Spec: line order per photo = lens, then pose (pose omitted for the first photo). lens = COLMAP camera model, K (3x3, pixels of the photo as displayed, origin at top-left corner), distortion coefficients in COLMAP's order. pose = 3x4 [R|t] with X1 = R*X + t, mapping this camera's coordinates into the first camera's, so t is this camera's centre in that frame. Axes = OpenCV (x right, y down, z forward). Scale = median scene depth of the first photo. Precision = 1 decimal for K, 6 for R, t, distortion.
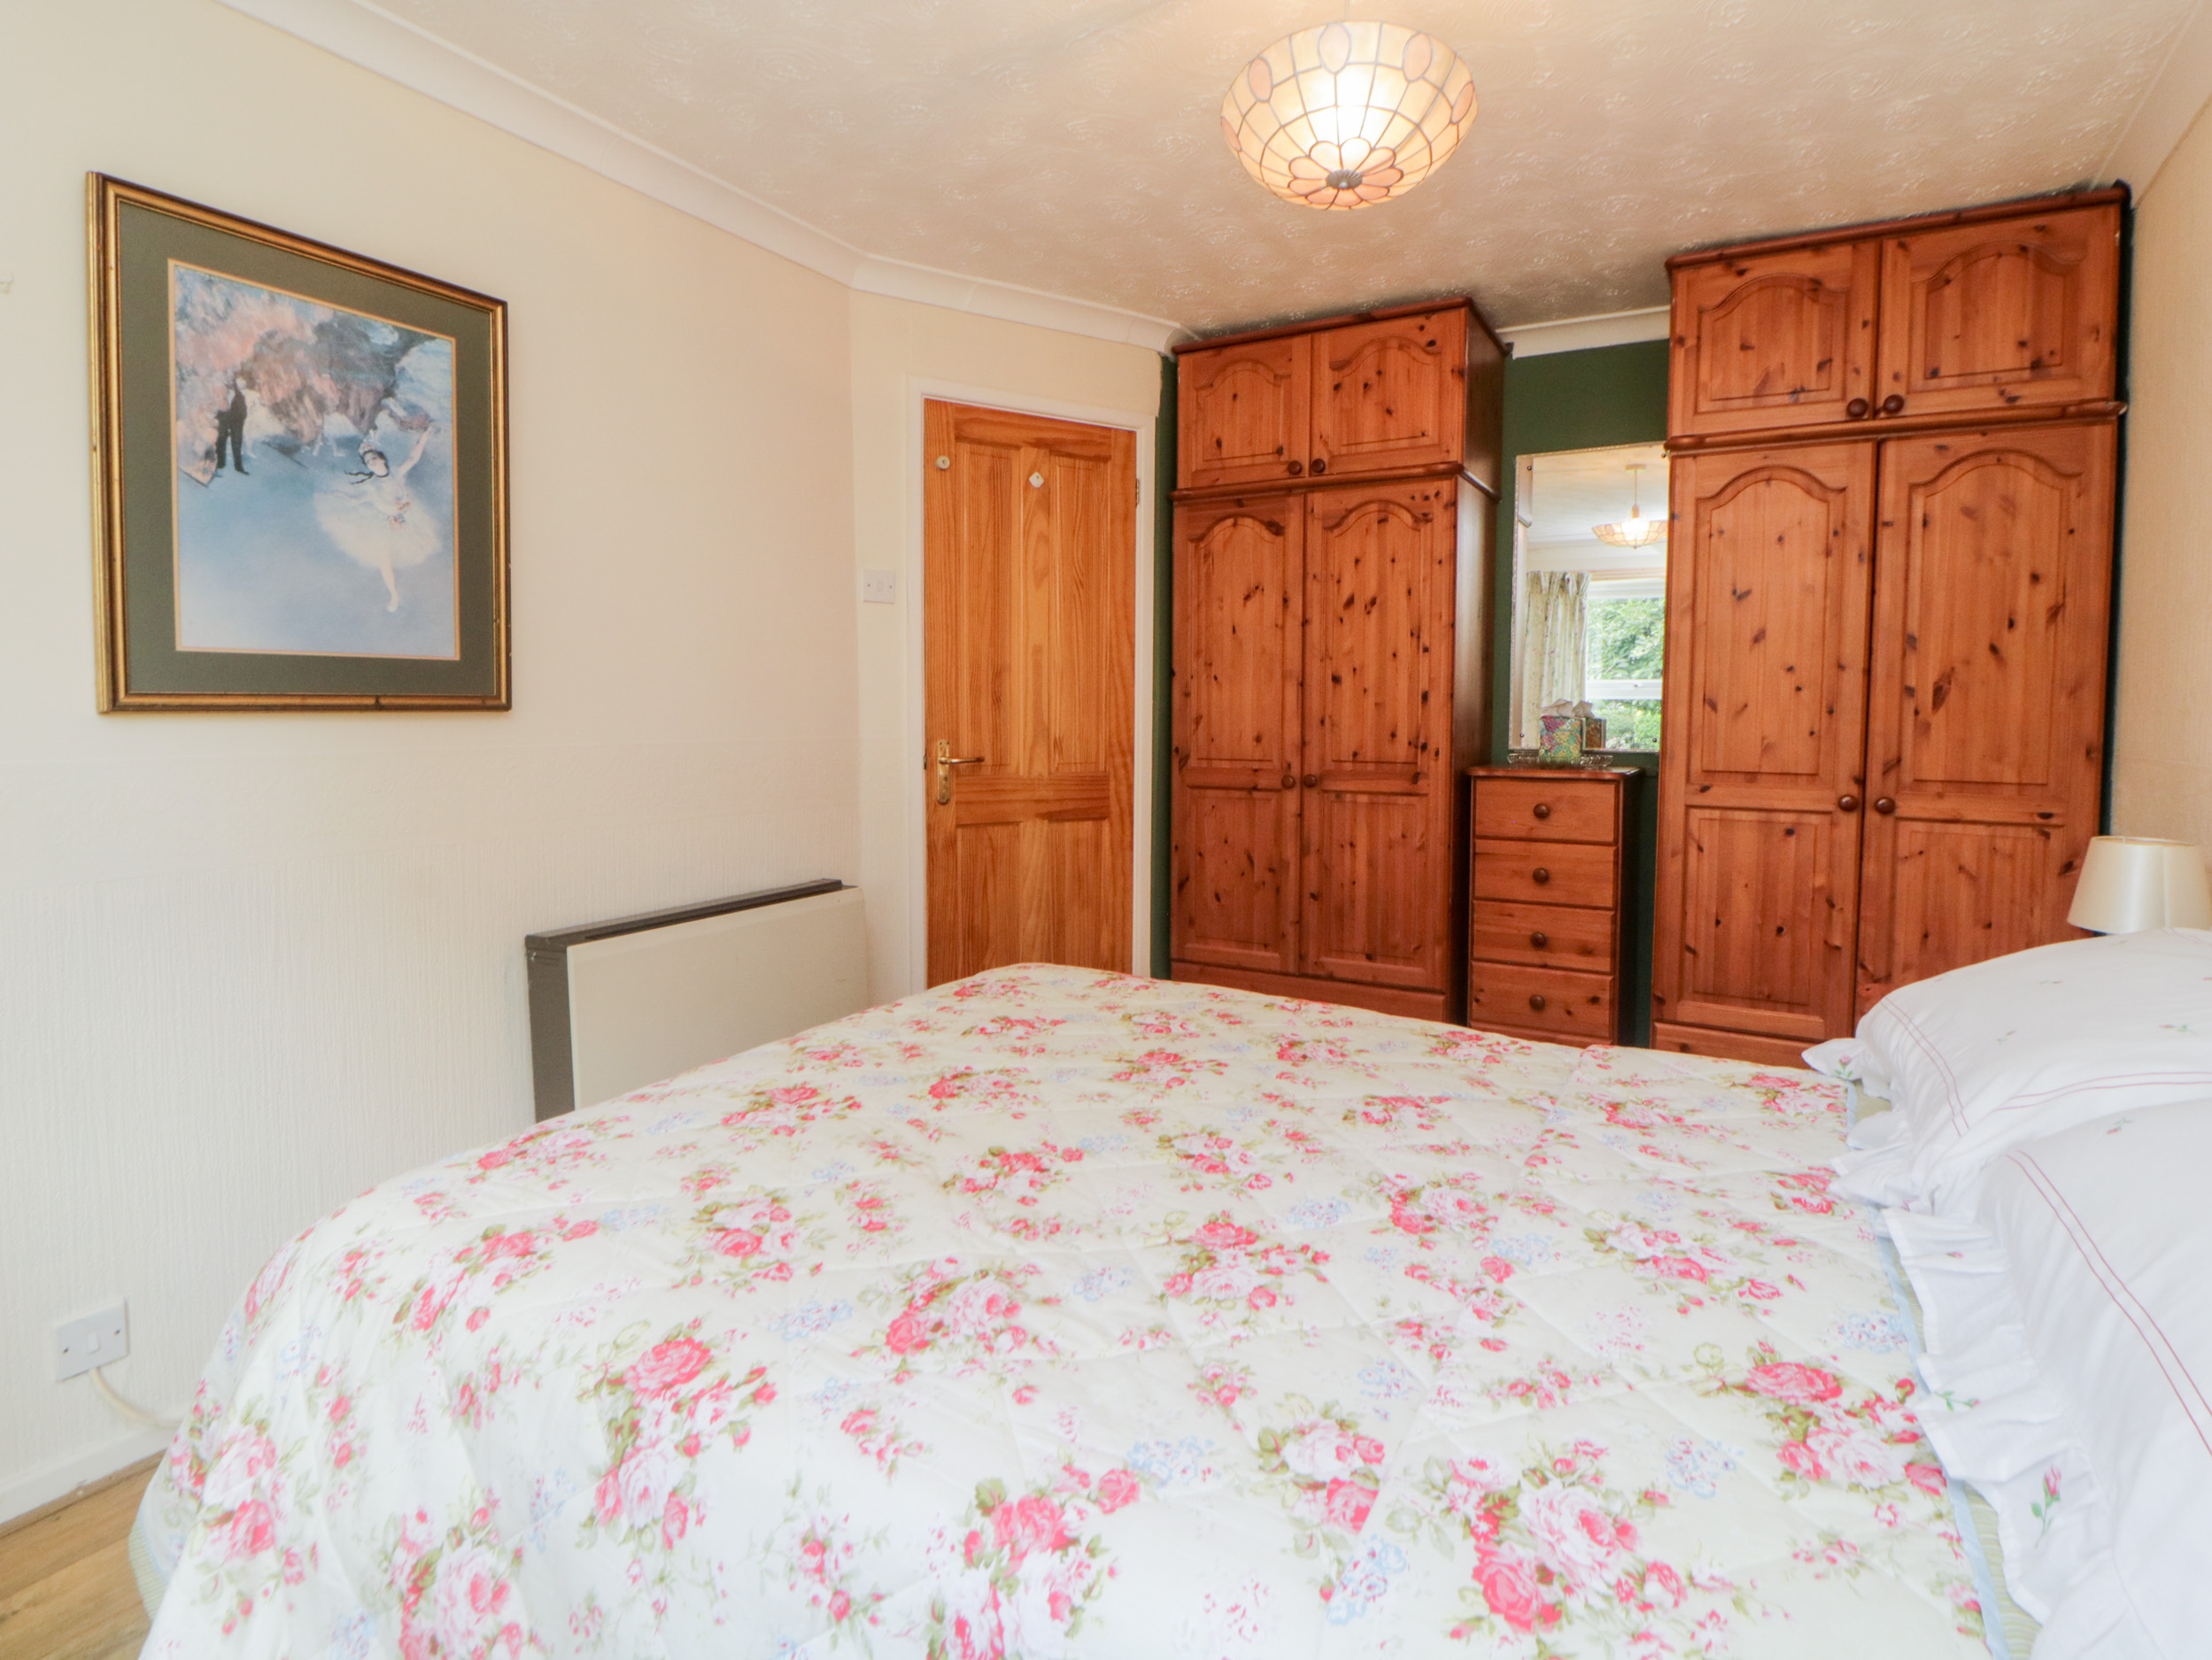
lens RADIAL K [[1141.6, 0, 1111.3], [0, 1141.6, 766.2], [0, 0, 1]] dist [0.004656, -0.016530]
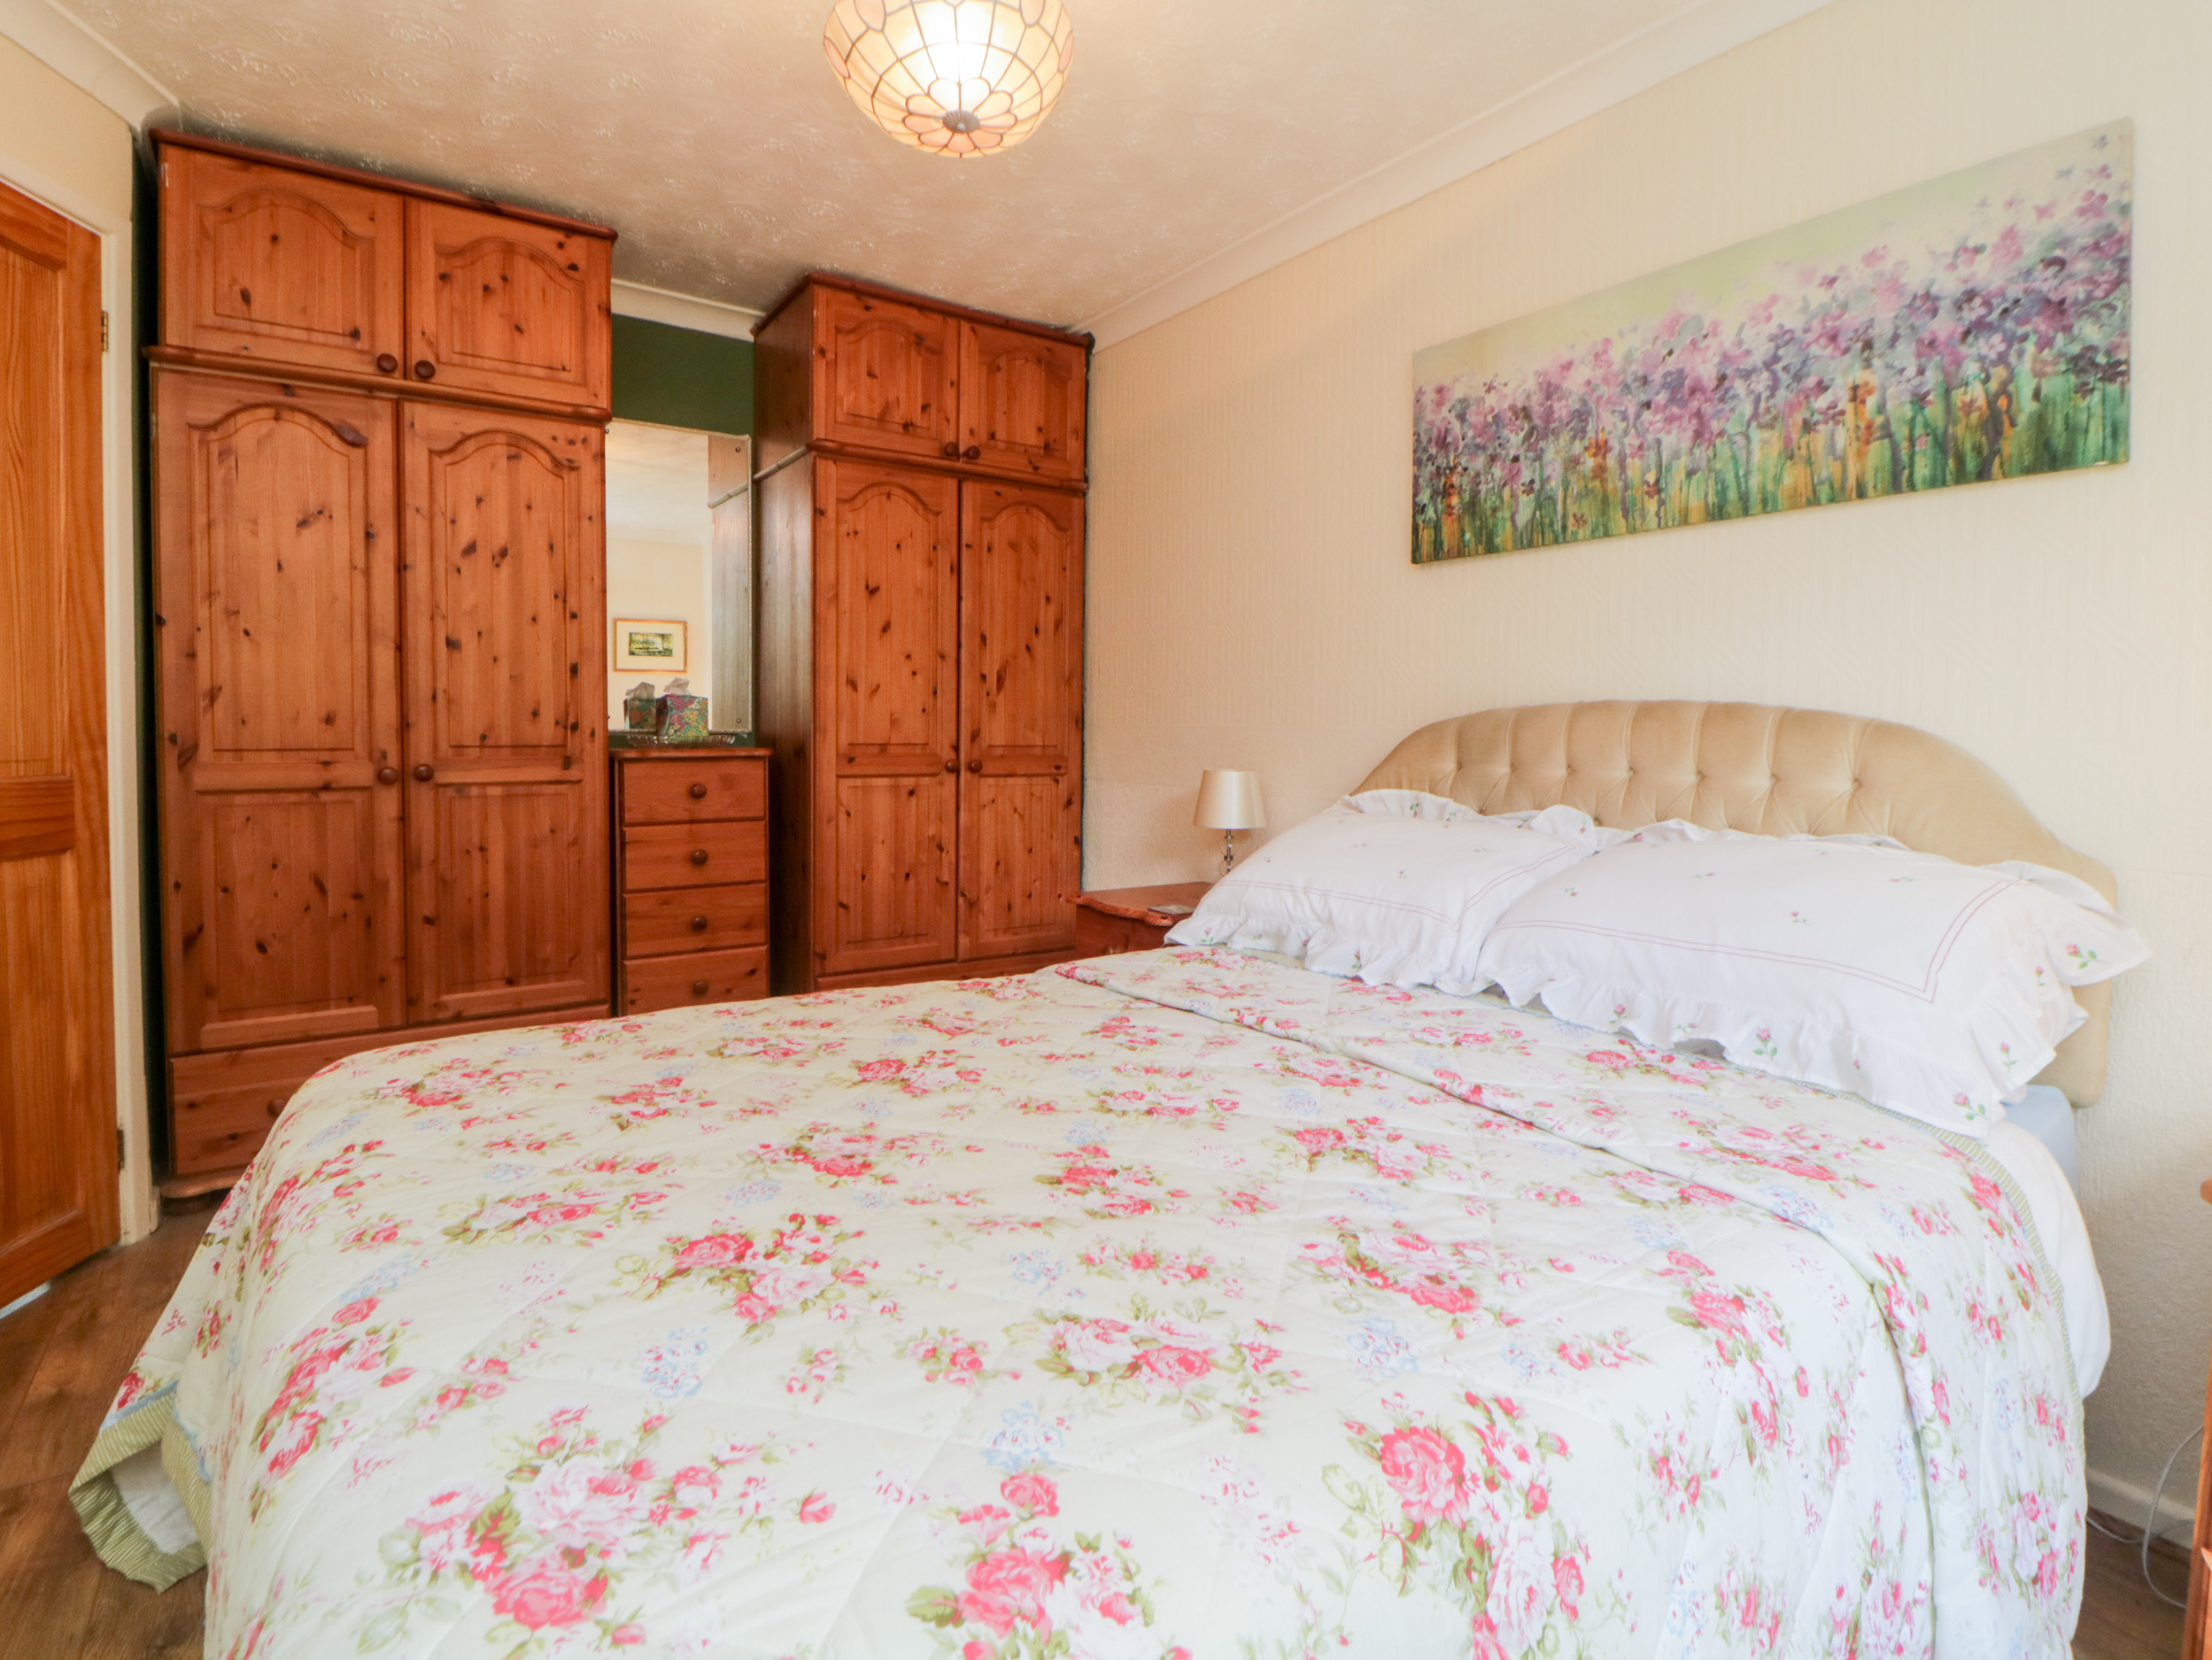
lens RADIAL K [[1141.6, 0, 1111.3], [0, 1141.6, 766.2], [0, 0, 1]] dist [0.004656, -0.016530]
pose [[0.433938, -0.036492, 0.900203, -0.343785], [0.039942, 0.998976, 0.021242, 0.011307], [-0.900057, 0.026738, 0.434951, 0.255210]]
